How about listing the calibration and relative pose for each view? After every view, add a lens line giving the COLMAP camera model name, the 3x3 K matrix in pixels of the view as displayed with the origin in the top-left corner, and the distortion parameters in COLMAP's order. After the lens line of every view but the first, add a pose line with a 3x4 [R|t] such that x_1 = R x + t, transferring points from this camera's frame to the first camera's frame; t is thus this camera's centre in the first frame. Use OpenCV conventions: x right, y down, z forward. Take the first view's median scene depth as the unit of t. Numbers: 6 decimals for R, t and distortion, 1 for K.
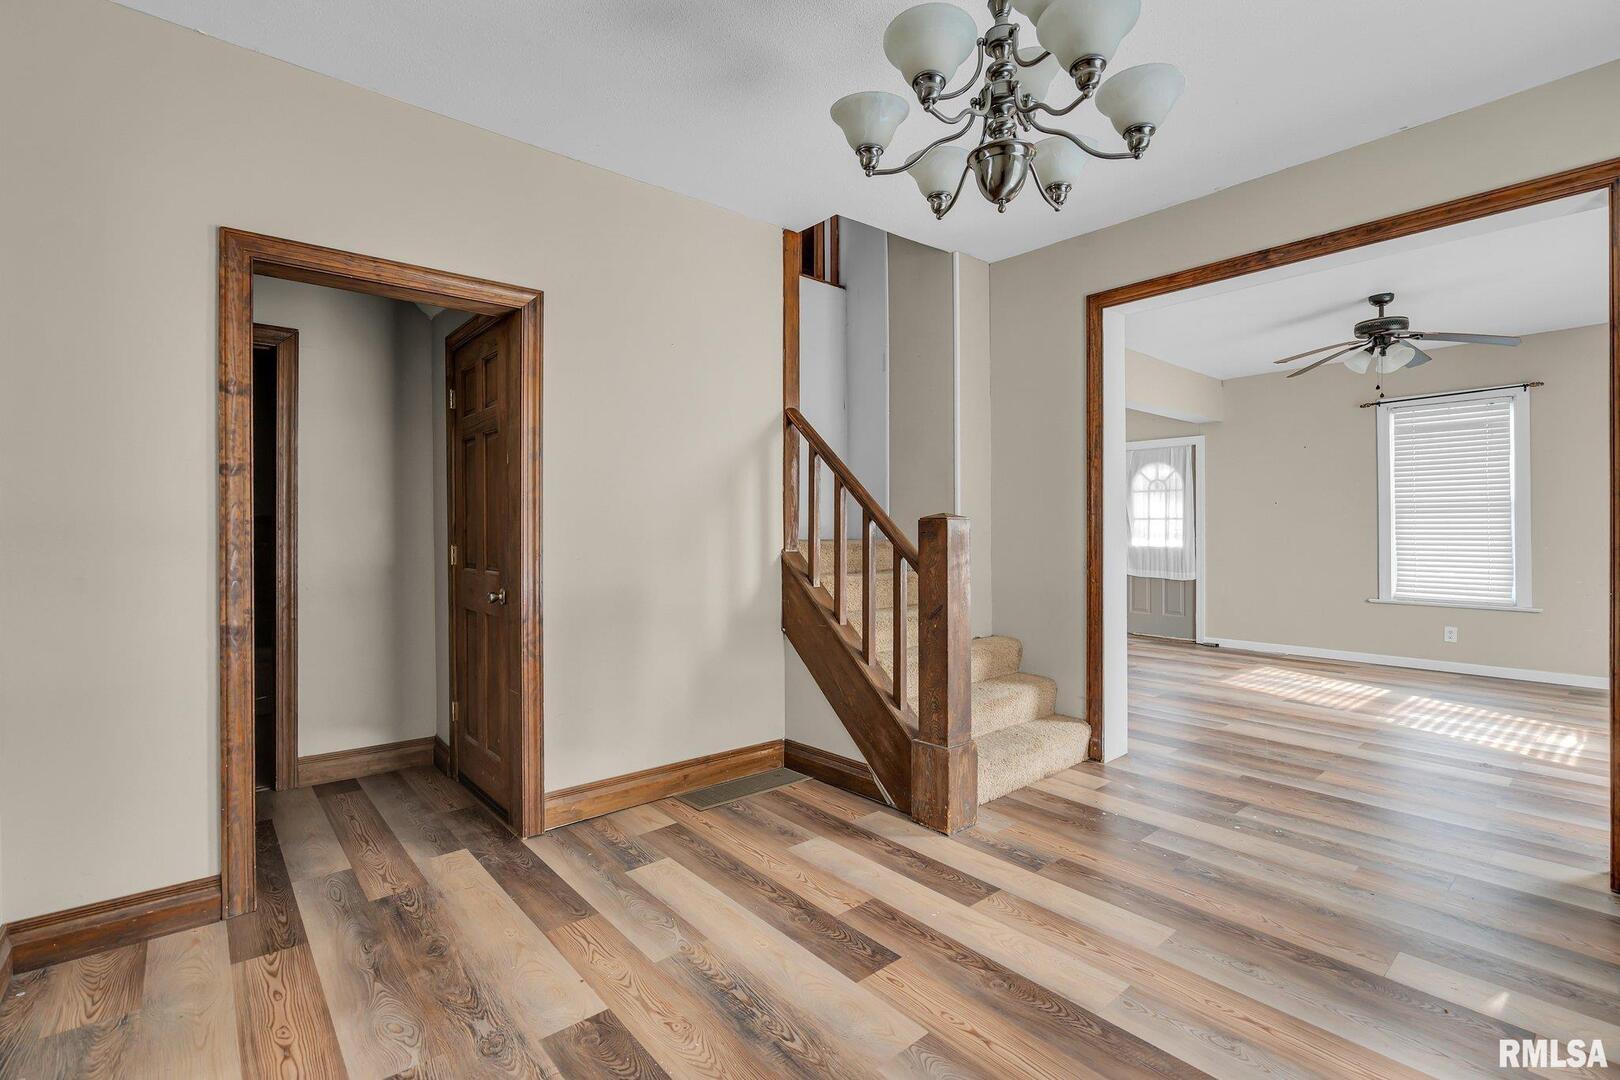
lens RADIAL K [[731.9, 0, 801.8], [0, 731.9, 534.9], [0, 0, 1]] dist [0.001098, -0.000008]
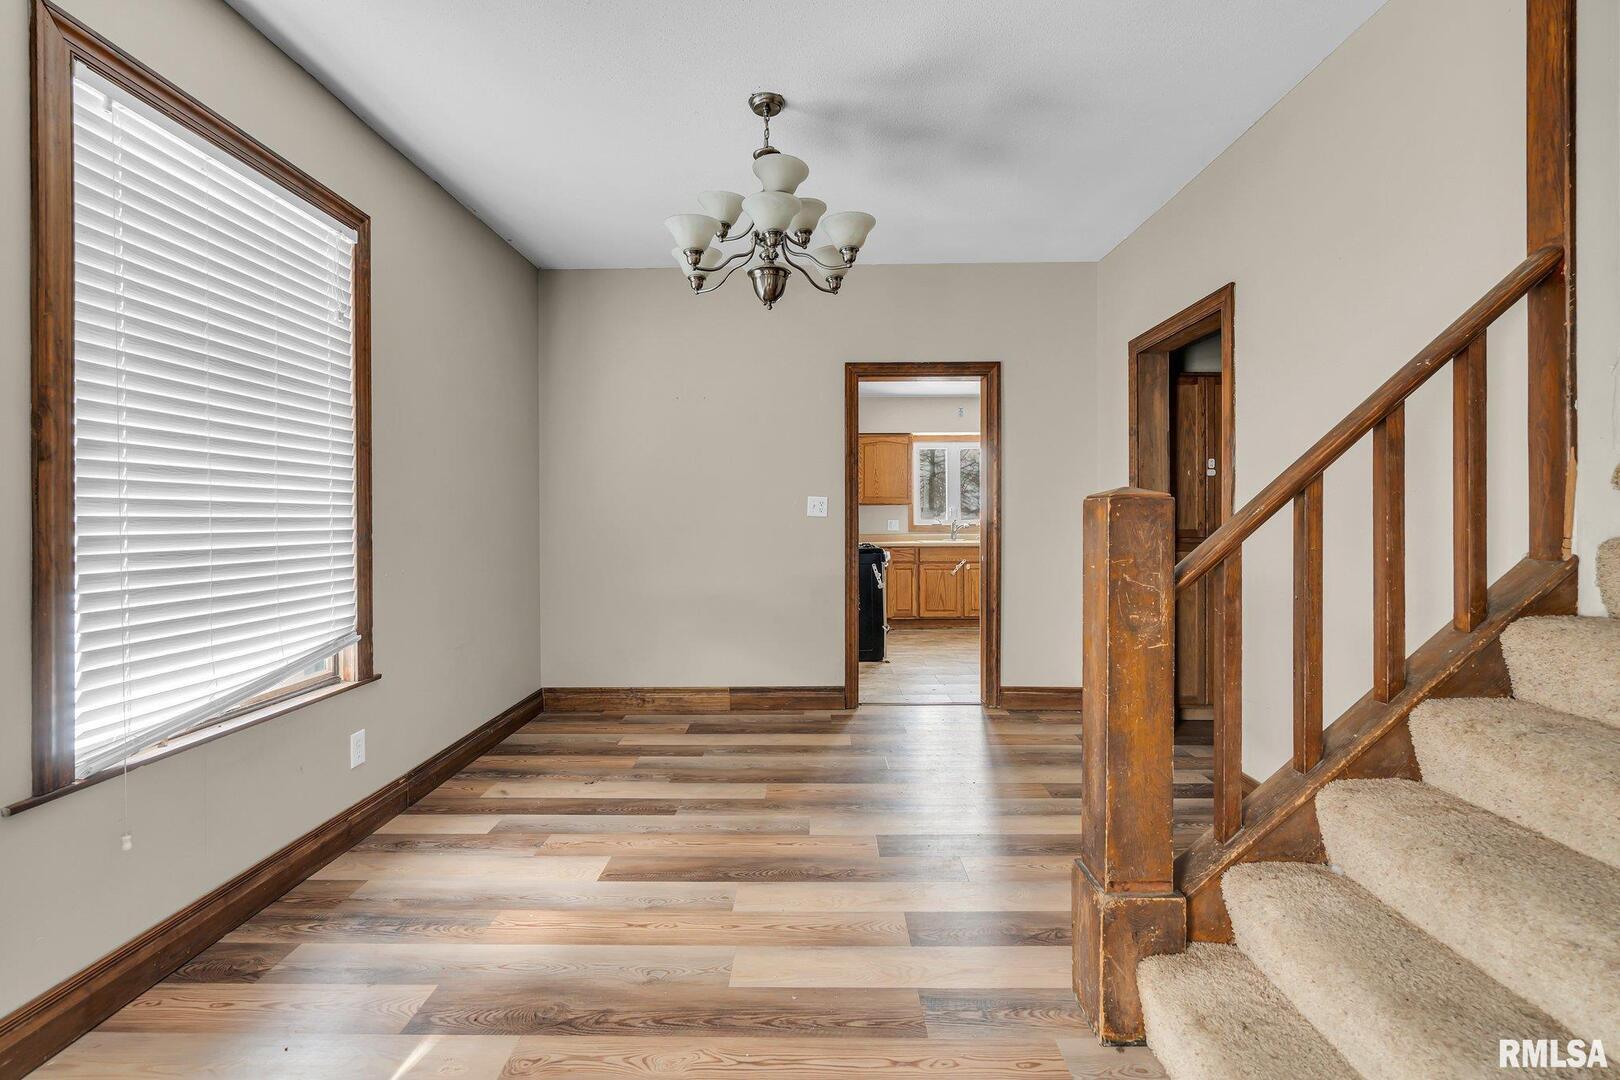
lens RADIAL K [[731.9, 0, 800.2], [0, 731.9, 513.1], [0, 0, 1]] dist [0.001098, -0.000008]
pose [[-0.665566, 0.015362, -0.746181, 1.219523], [0.013468, 0.999873, 0.008572, -0.023287], [0.746218, -0.004344, -0.665688, 1.835434]]
